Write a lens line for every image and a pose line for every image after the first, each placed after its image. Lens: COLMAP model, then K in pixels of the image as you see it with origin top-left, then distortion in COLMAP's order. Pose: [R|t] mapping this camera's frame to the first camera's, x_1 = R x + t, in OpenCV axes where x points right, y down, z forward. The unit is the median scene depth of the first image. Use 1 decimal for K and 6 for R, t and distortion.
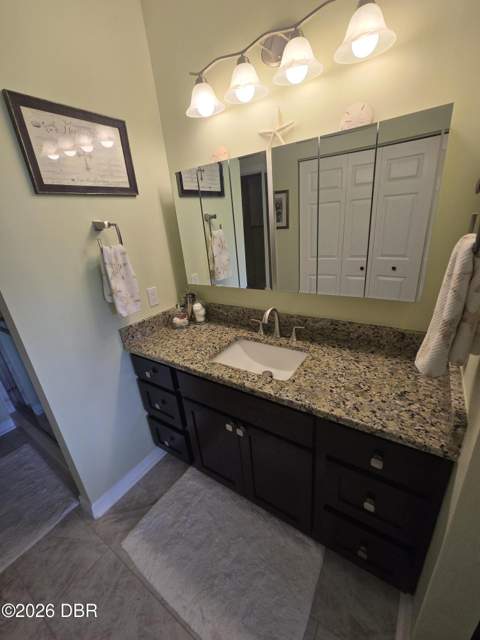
lens RADIAL K [[263.4, 0, 239.8], [0, 263.4, 319.2], [0, 0, 1]] dist [0.000106, -0.000598]
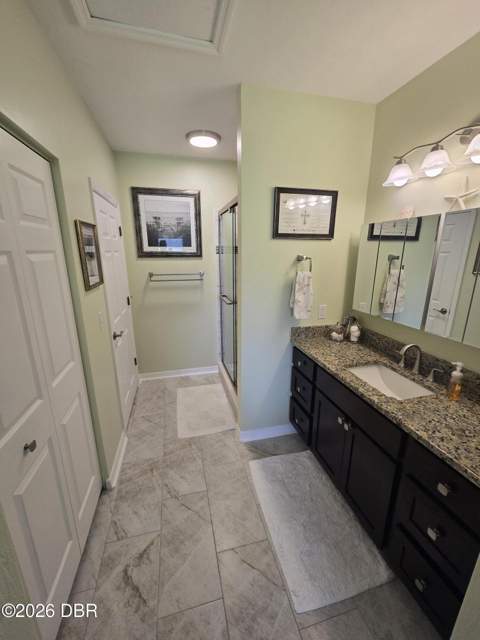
lens RADIAL K [[263.4, 0, 240.6], [0, 263.4, 321.2], [0, 0, 1]] dist [0.000106, -0.000598]
pose [[0.740109, 0.255868, -0.621909, 0.248853], [-0.303831, 0.952247, 0.030199, 0.054009], [0.599938, 0.166604, 0.782507, -0.339378]]
